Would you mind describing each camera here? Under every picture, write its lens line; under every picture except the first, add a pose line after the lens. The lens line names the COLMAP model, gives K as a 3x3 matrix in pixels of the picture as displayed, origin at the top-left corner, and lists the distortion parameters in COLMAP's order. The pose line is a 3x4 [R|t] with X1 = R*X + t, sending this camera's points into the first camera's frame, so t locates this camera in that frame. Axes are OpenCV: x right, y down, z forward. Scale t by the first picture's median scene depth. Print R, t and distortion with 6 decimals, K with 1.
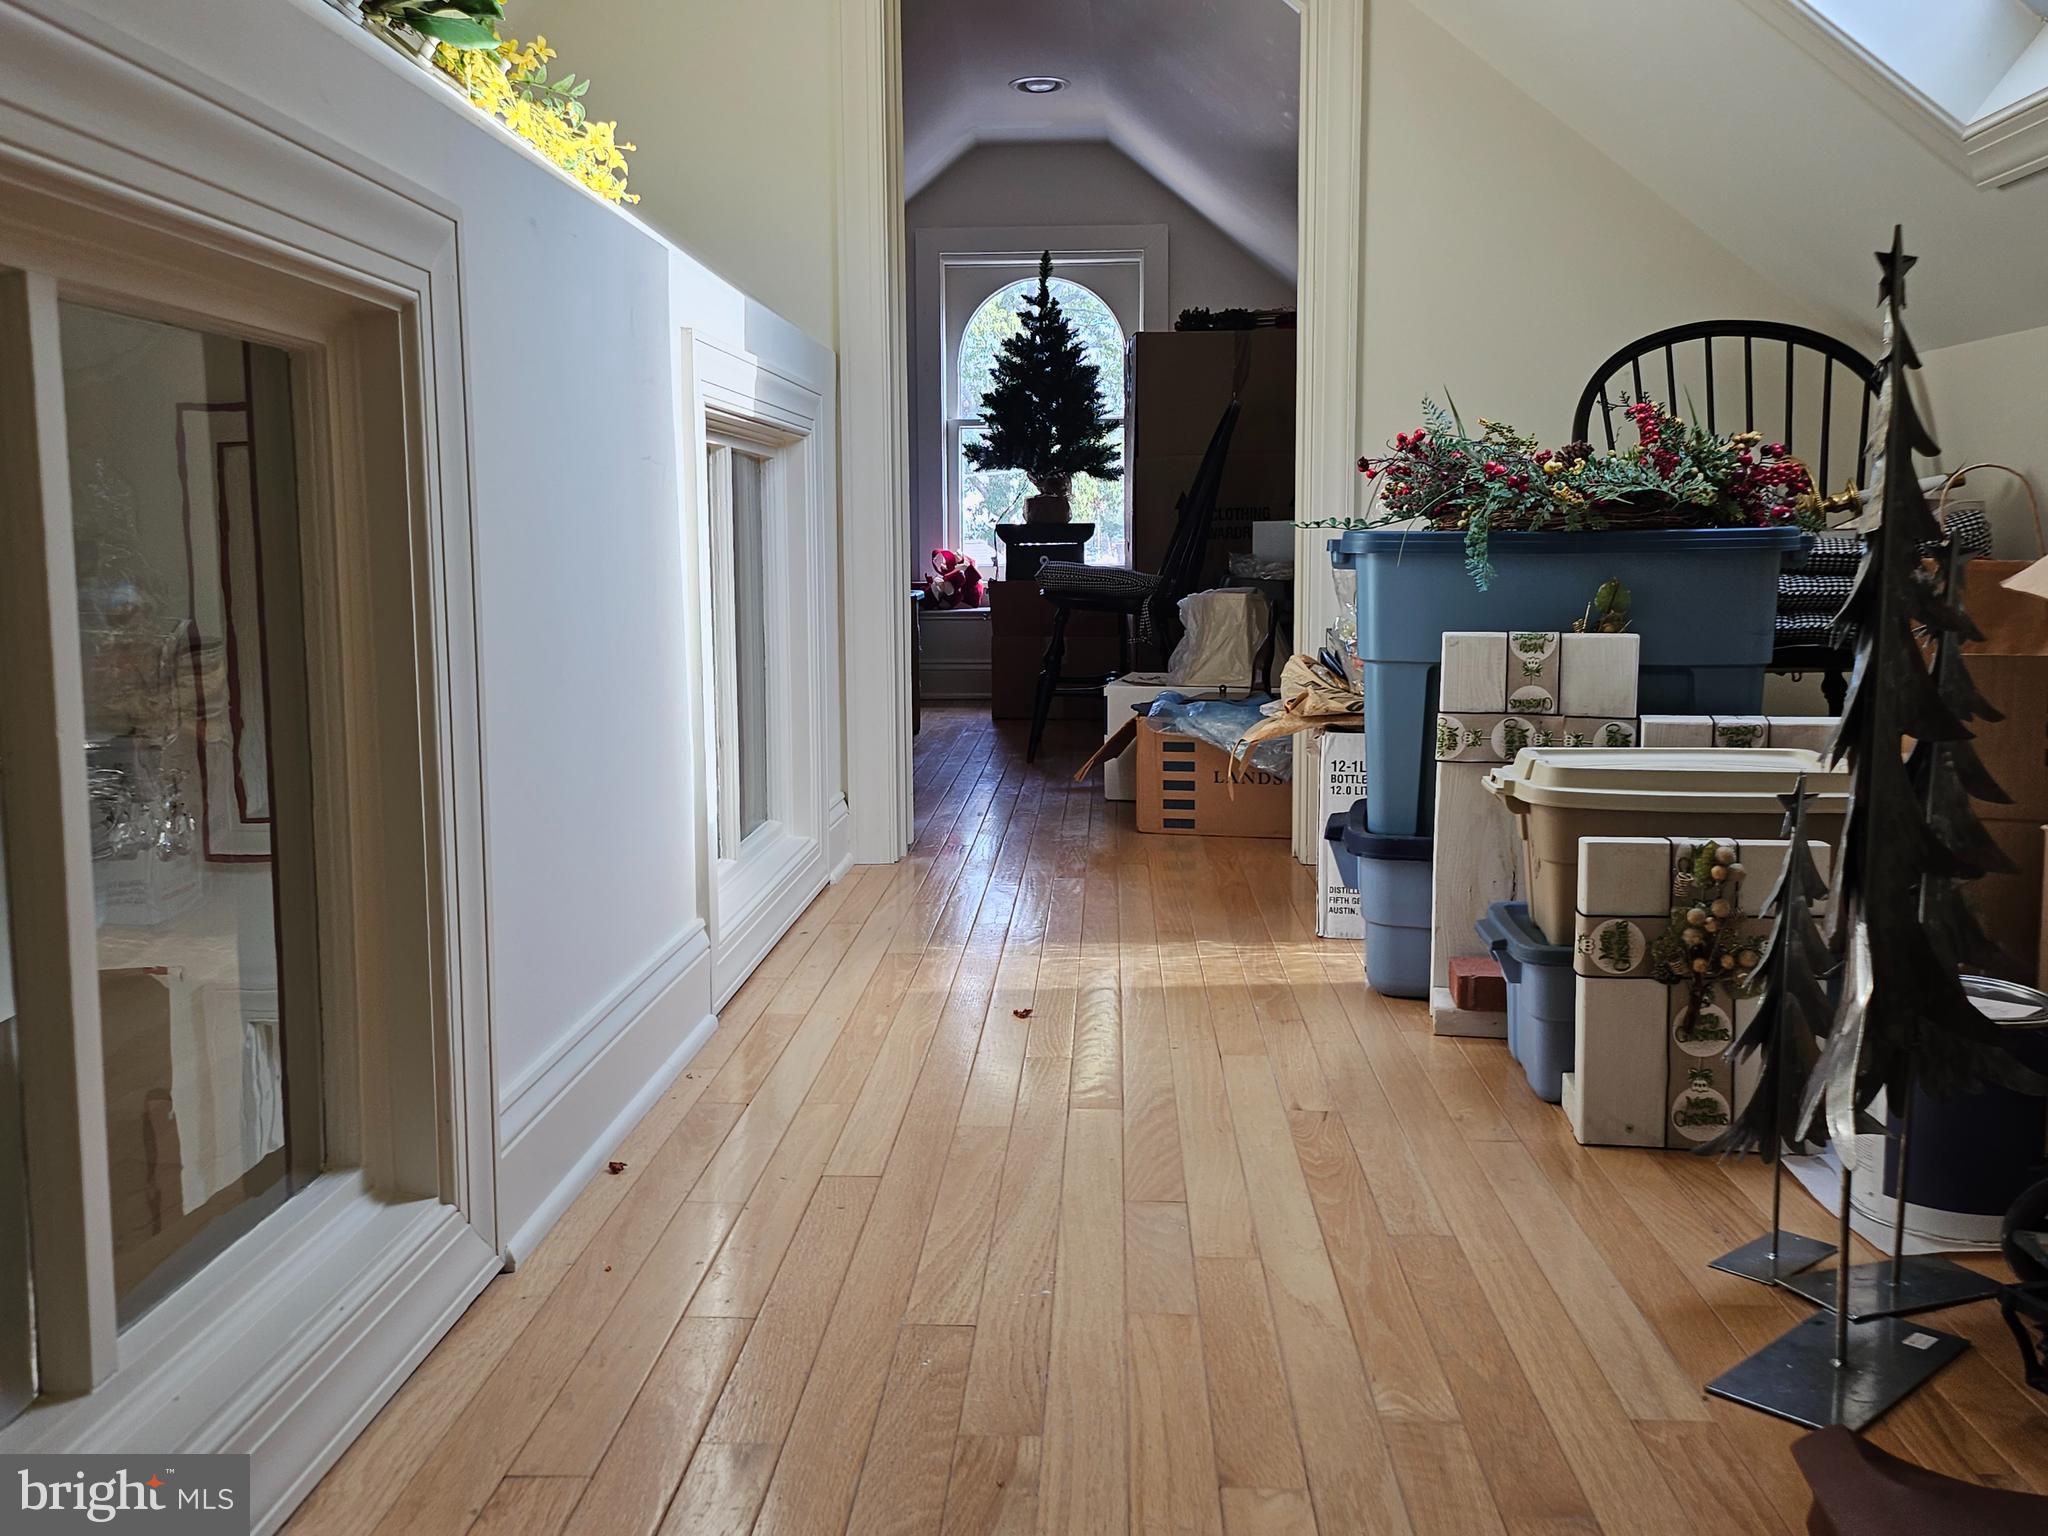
lens RADIAL K [[1822.3, 0, 1031.1], [0, 1822.3, 757.4], [0, 0, 1]] dist [0.068391, -0.027255]
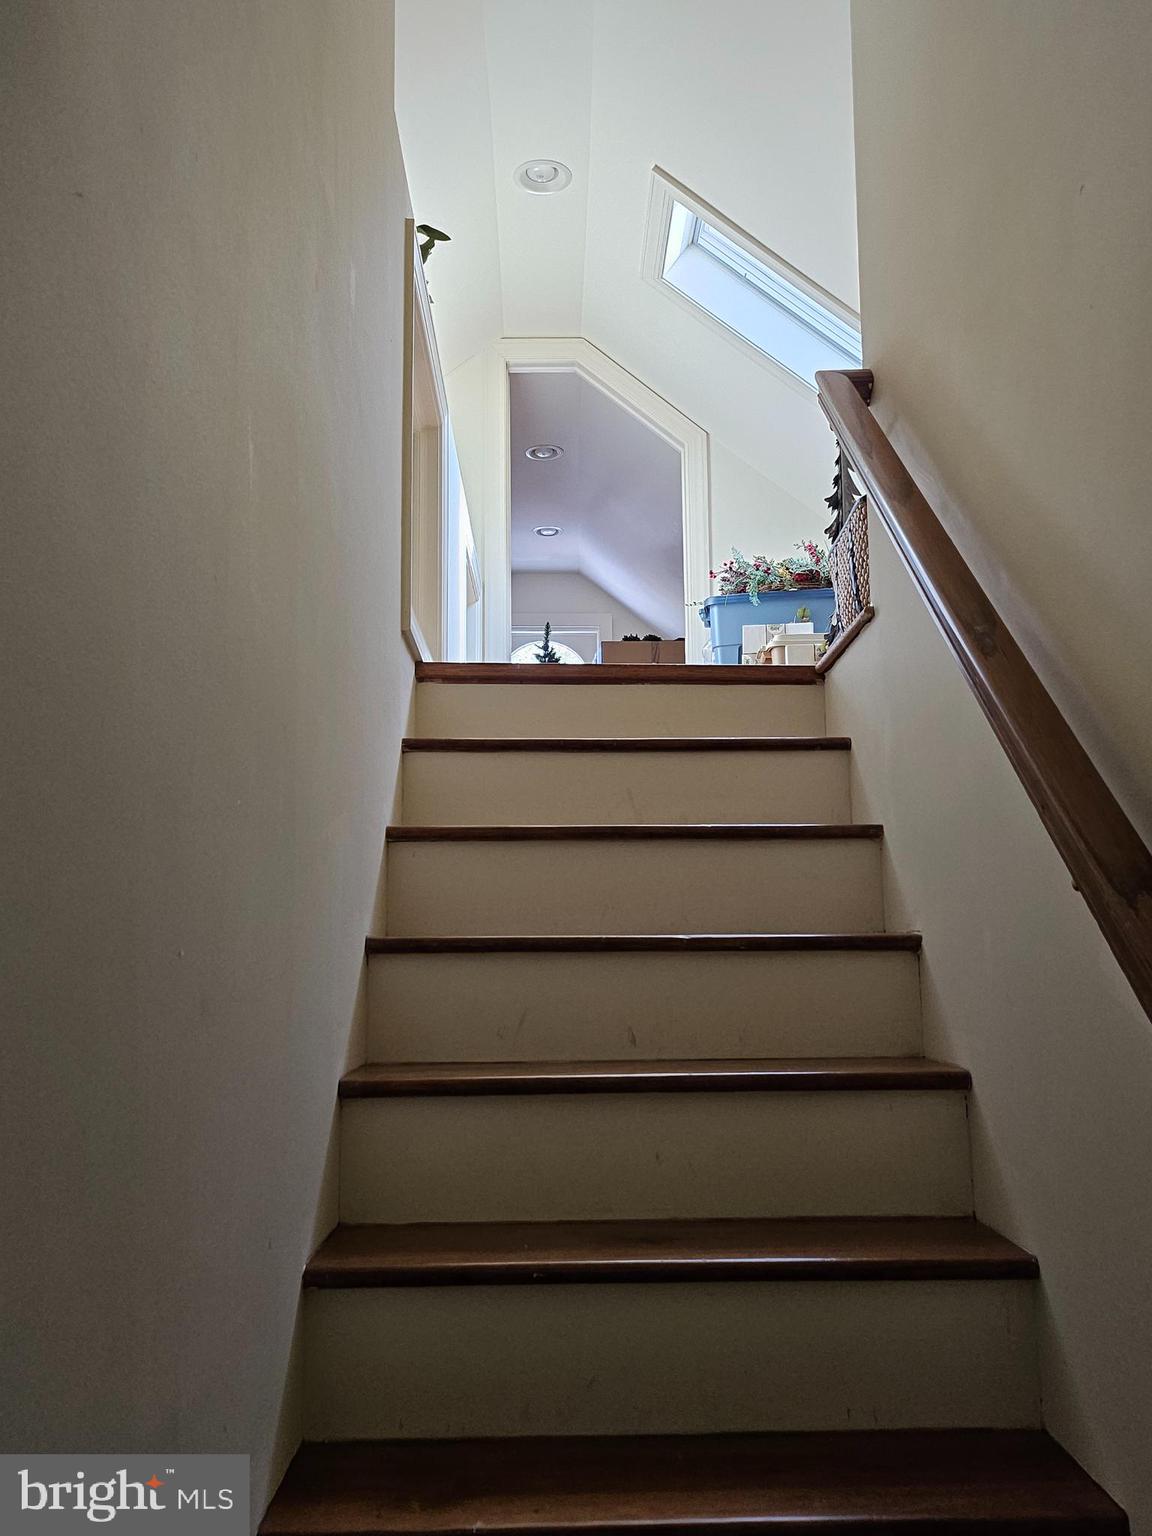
lens RADIAL K [[1366.7, 0, 576.0], [0, 1366.7, 768.0], [0, 0, 1]] dist [0.068391, -0.027255]
pose [[0.998005, 0.010592, 0.062236, -0.046740], [0.005593, 0.967116, -0.254272, 0.212355], [-0.062882, 0.254113, 0.965128, -0.287033]]
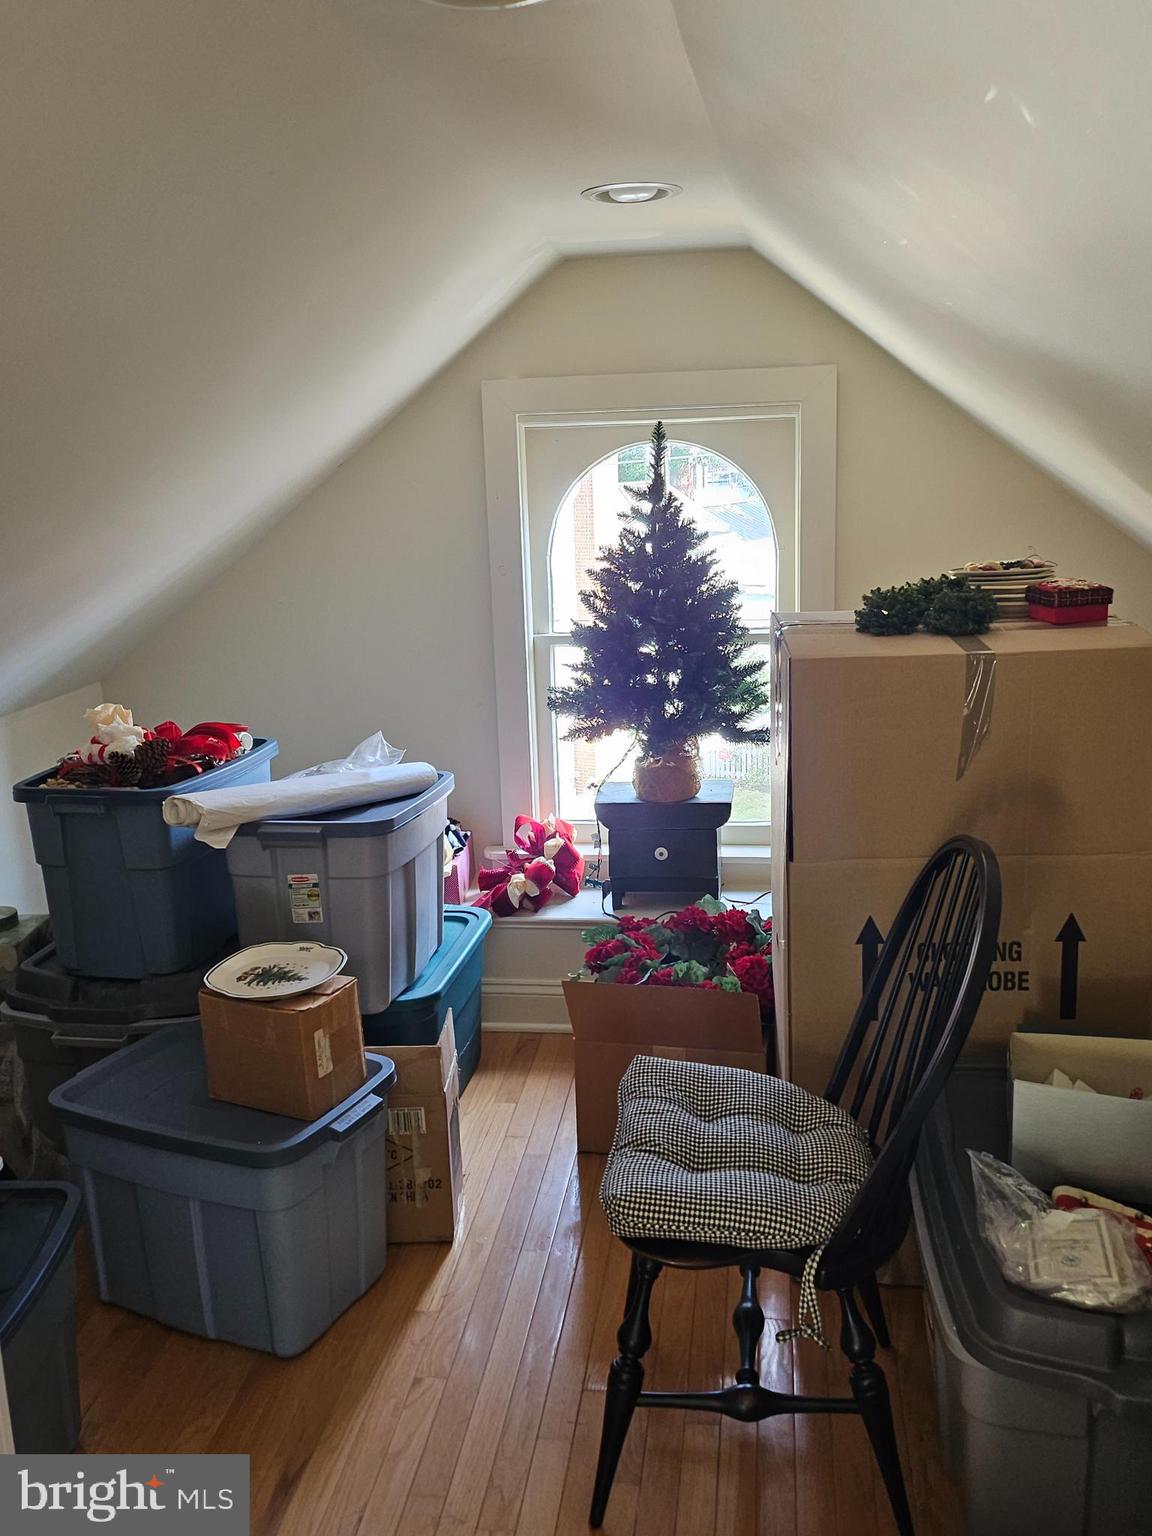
lens RADIAL K [[1366.7, 0, 576.0], [0, 1366.7, 768.0], [0, 0, 1]] dist [0.068391, -0.027255]
pose [[0.995270, -0.004696, -0.097032, 0.026318], [0.015364, 0.993869, 0.109492, -0.202332], [0.095923, -0.110465, 0.989240, 0.466983]]
